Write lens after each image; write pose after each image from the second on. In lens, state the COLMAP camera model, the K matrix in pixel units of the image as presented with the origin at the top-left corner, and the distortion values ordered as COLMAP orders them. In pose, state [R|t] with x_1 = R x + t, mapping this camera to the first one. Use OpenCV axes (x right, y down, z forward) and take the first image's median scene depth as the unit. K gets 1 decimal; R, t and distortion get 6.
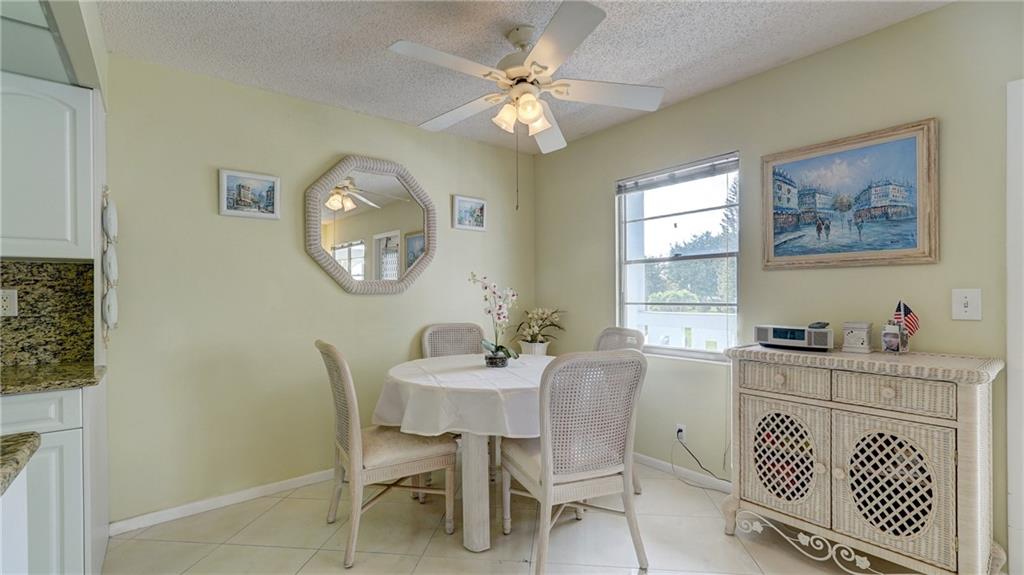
lens RADIAL K [[456.7, 0, 510.4], [0, 456.7, 293.2], [0, 0, 1]] dist [-0.005923, 0.001260]
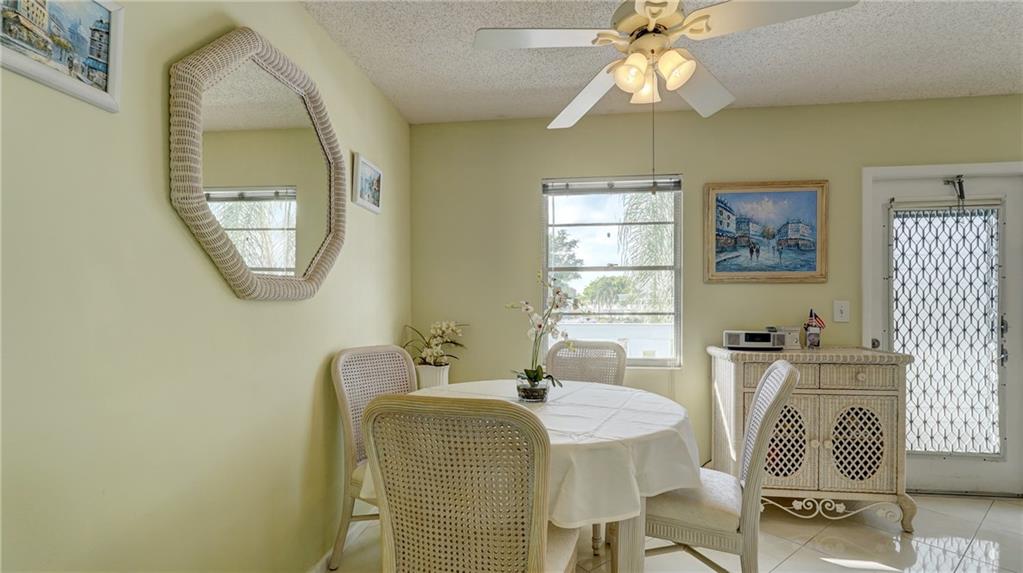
lens RADIAL K [[455.4, 0, 512.0], [0, 455.4, 306.8], [0, 0, 1]] dist [-0.010441, 0.000704]
pose [[0.716584, 0.000524, 0.697501, -0.673652], [-0.004175, 0.999985, 0.003538, 0.007508], [-0.697489, -0.005447, 0.716575, 0.598013]]
